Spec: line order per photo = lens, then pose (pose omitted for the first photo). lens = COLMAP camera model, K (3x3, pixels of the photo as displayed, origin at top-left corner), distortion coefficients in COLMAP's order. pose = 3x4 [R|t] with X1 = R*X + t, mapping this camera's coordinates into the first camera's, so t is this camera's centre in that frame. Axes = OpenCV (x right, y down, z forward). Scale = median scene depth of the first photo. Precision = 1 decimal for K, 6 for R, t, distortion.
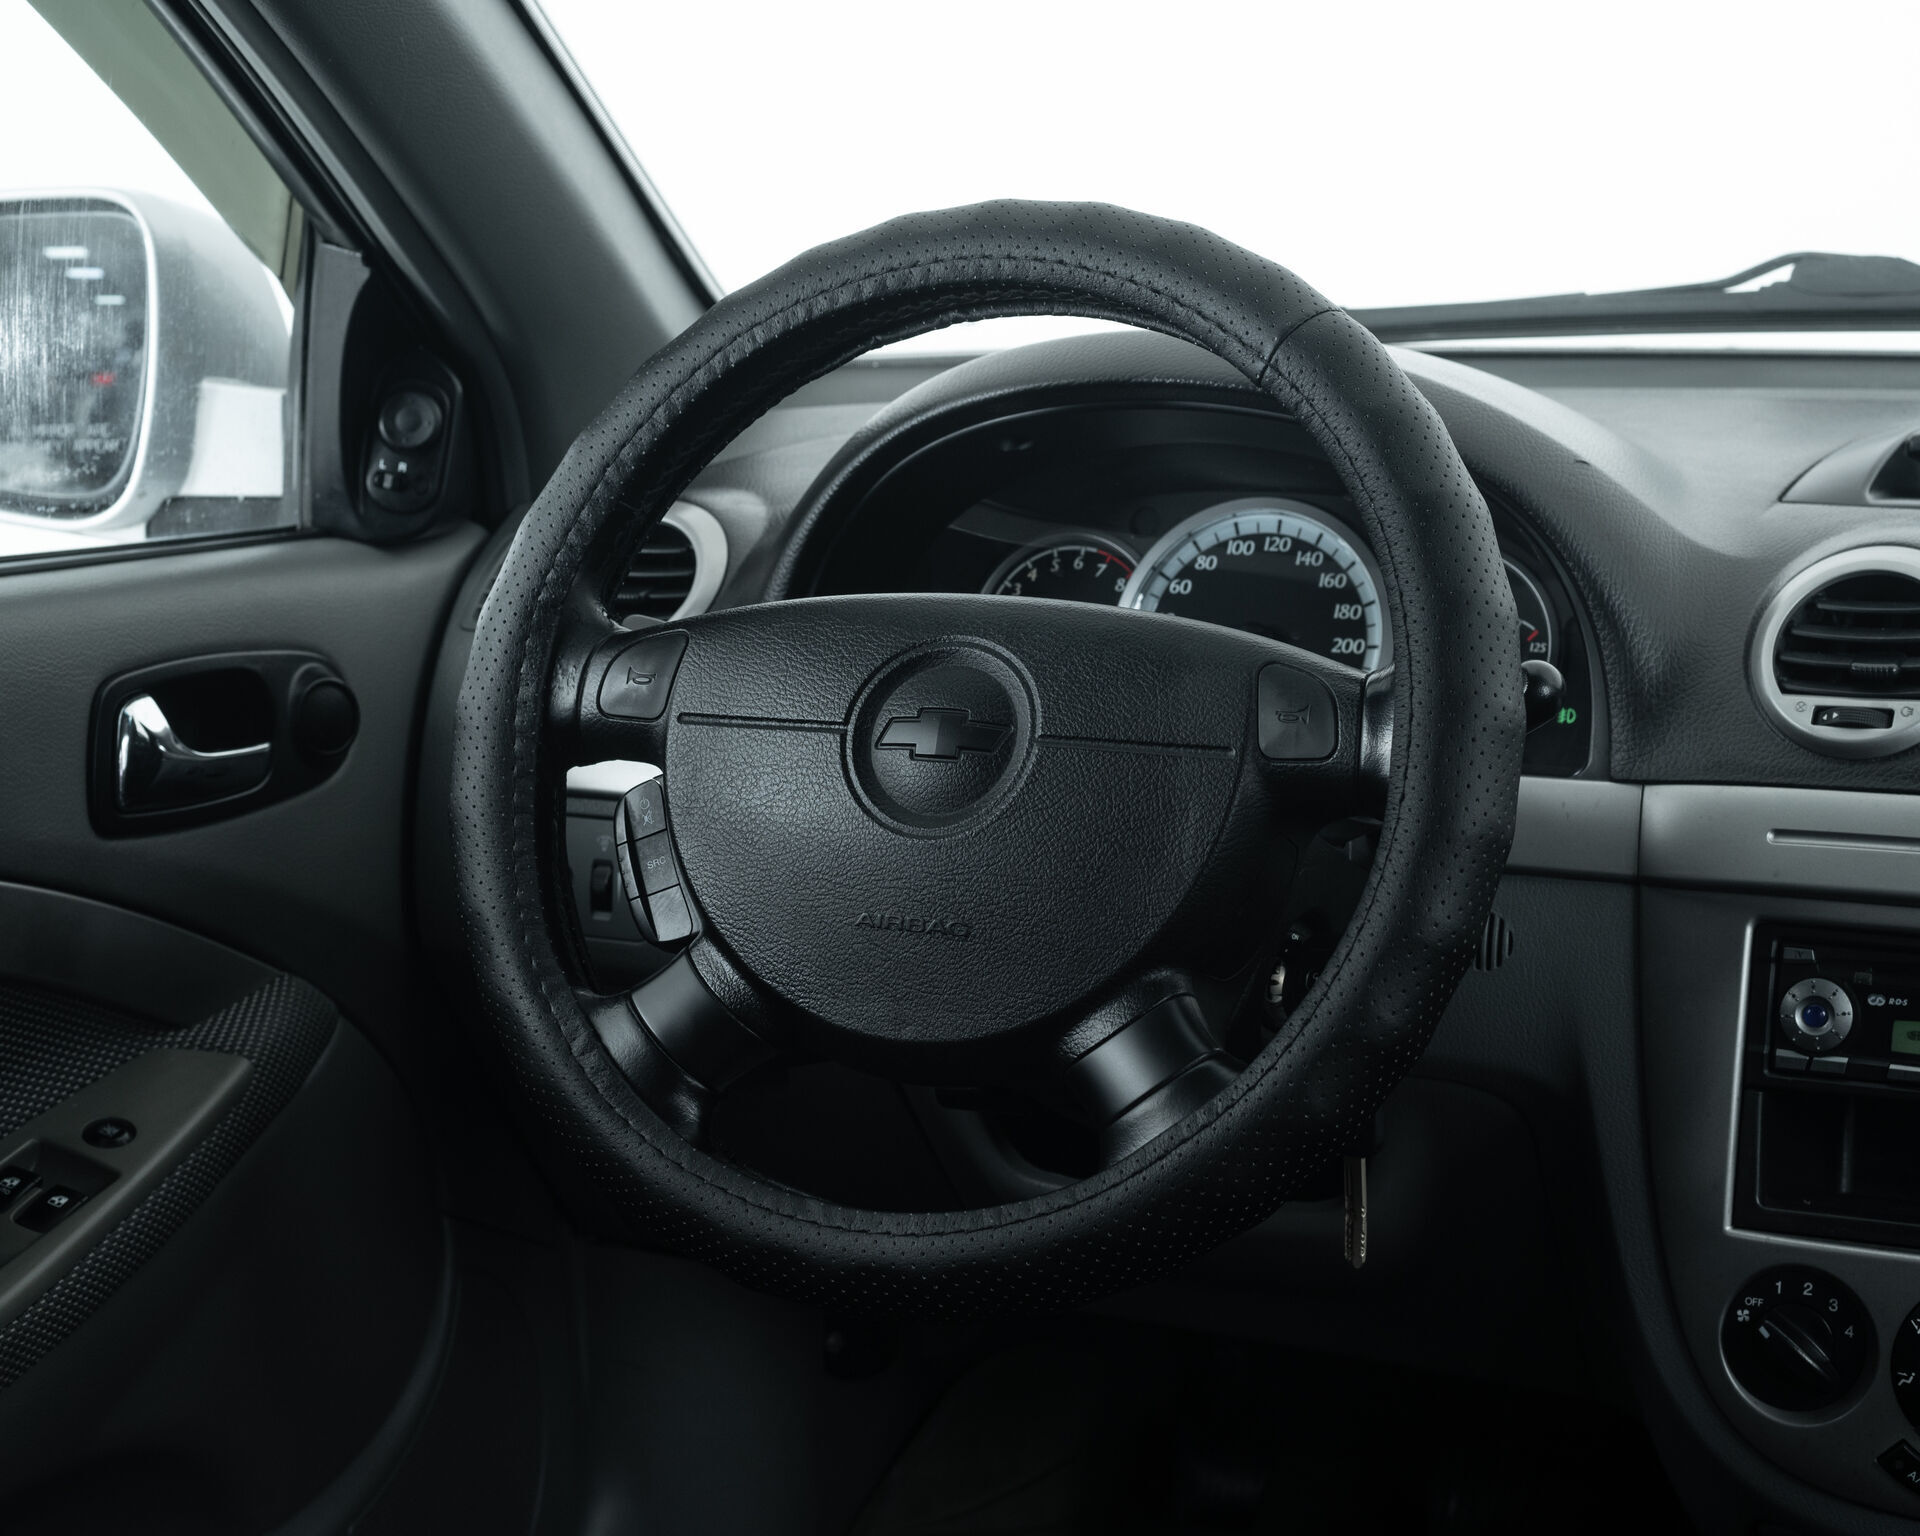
lens RADIAL K [[3508.8, 0, 954.1], [0, 3508.8, 731.3], [0, 0, 1]] dist [-0.120366, 0.042156]
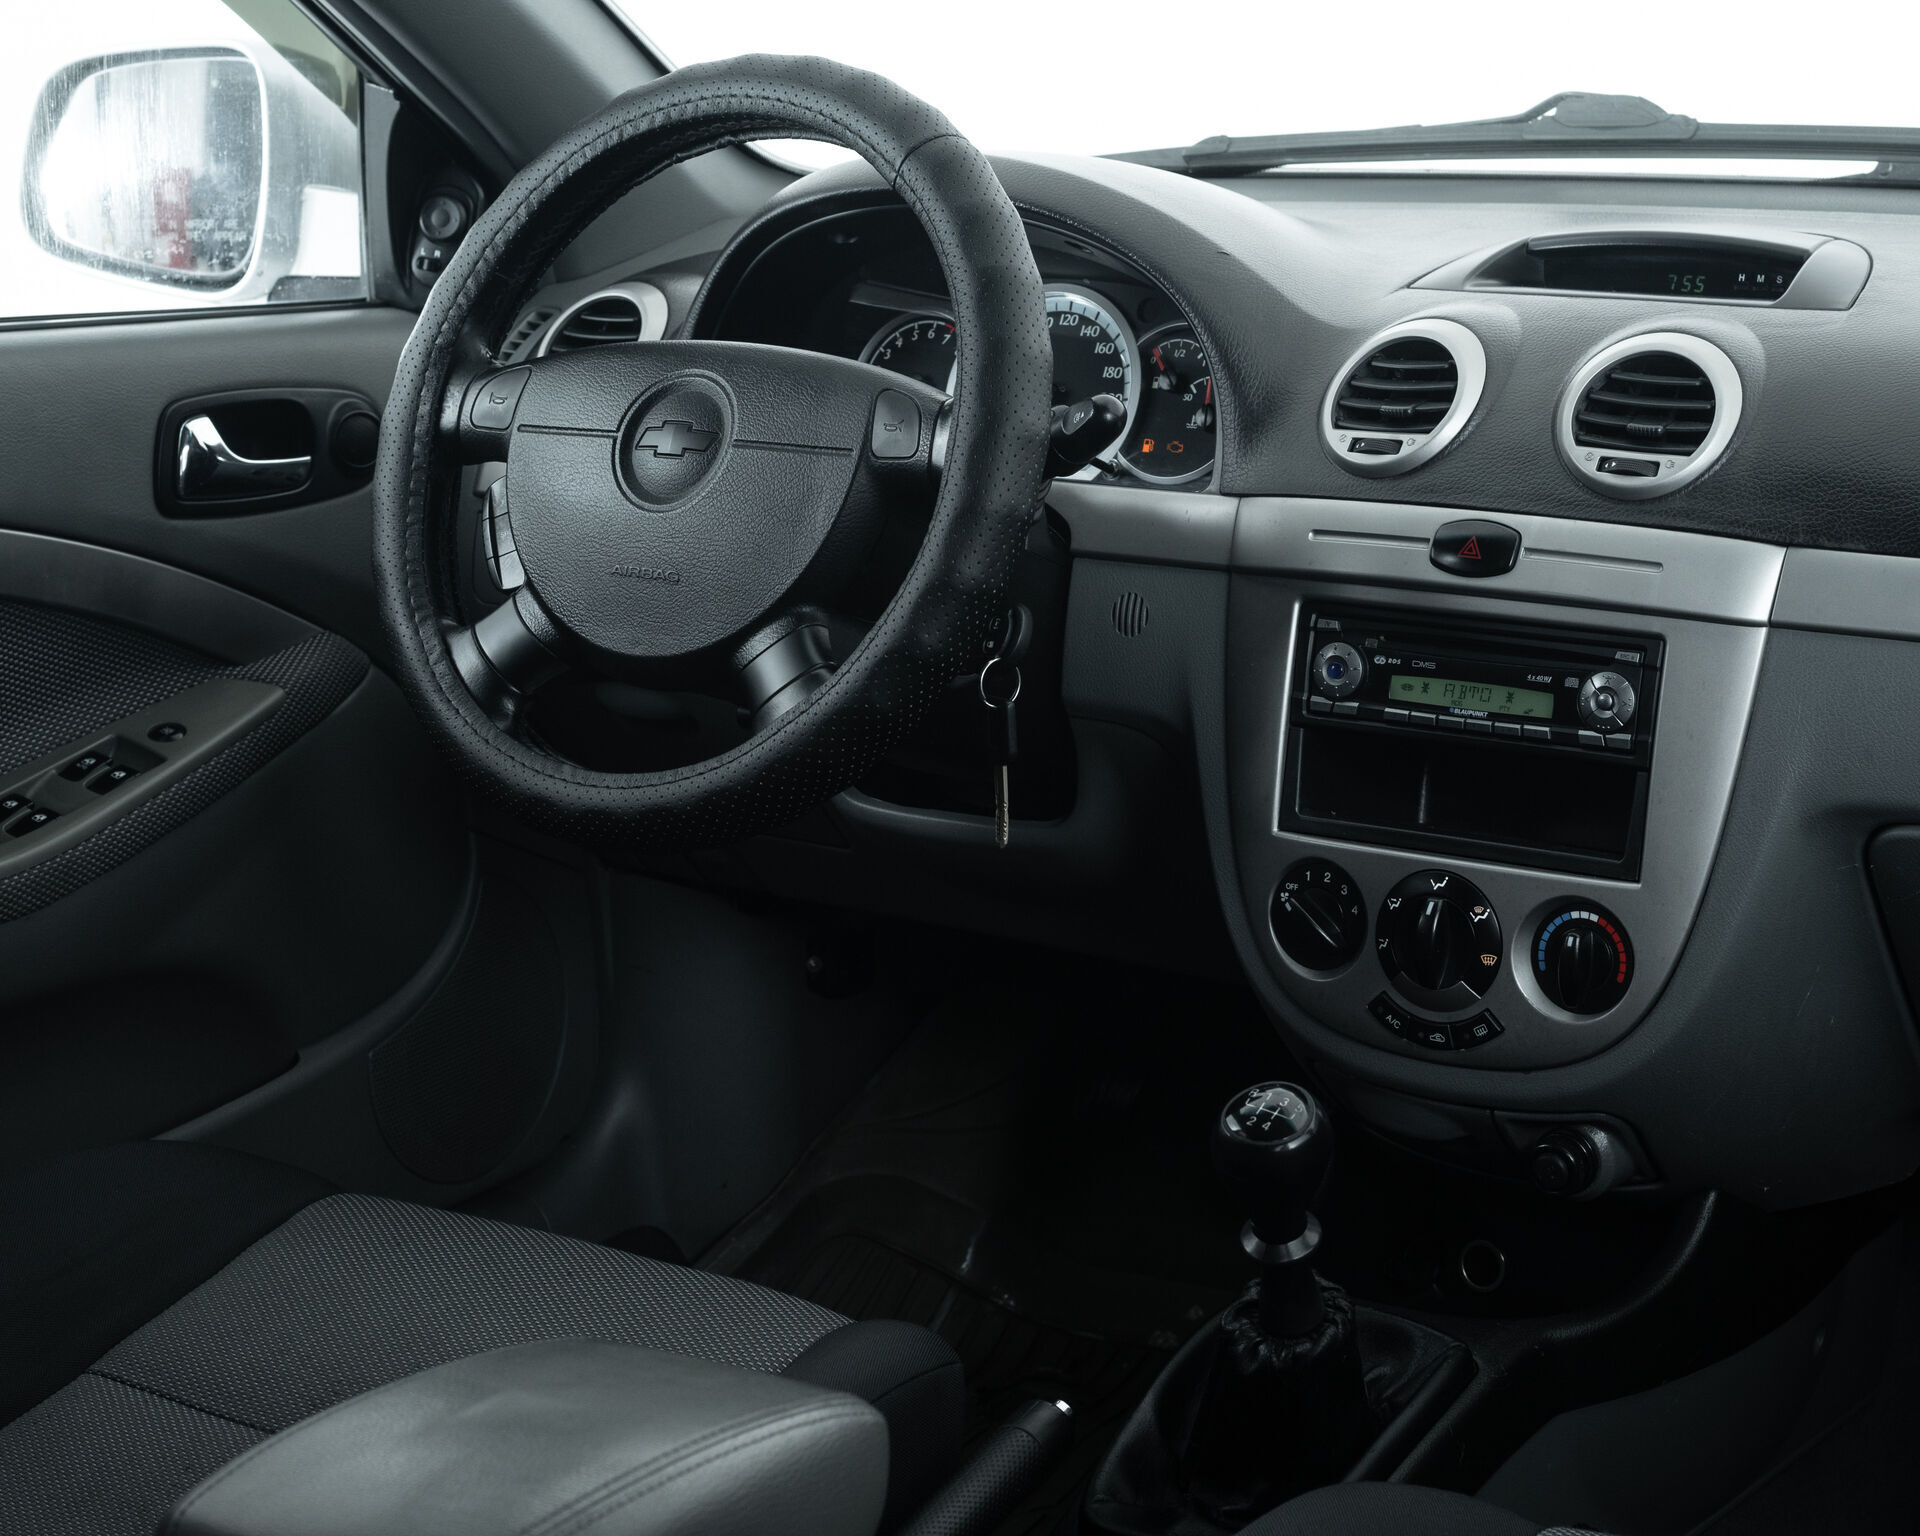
lens RADIAL K [[3786.6, 0, 981.4], [0, 3786.6, 767.5], [0, 0, 1]] dist [-0.099431, -0.042611]
pose [[0.981949, 0.036777, -0.185534, 0.379618], [-0.028579, 0.998502, 0.046666, 0.054705], [0.186973, -0.040521, 0.981529, -0.437059]]
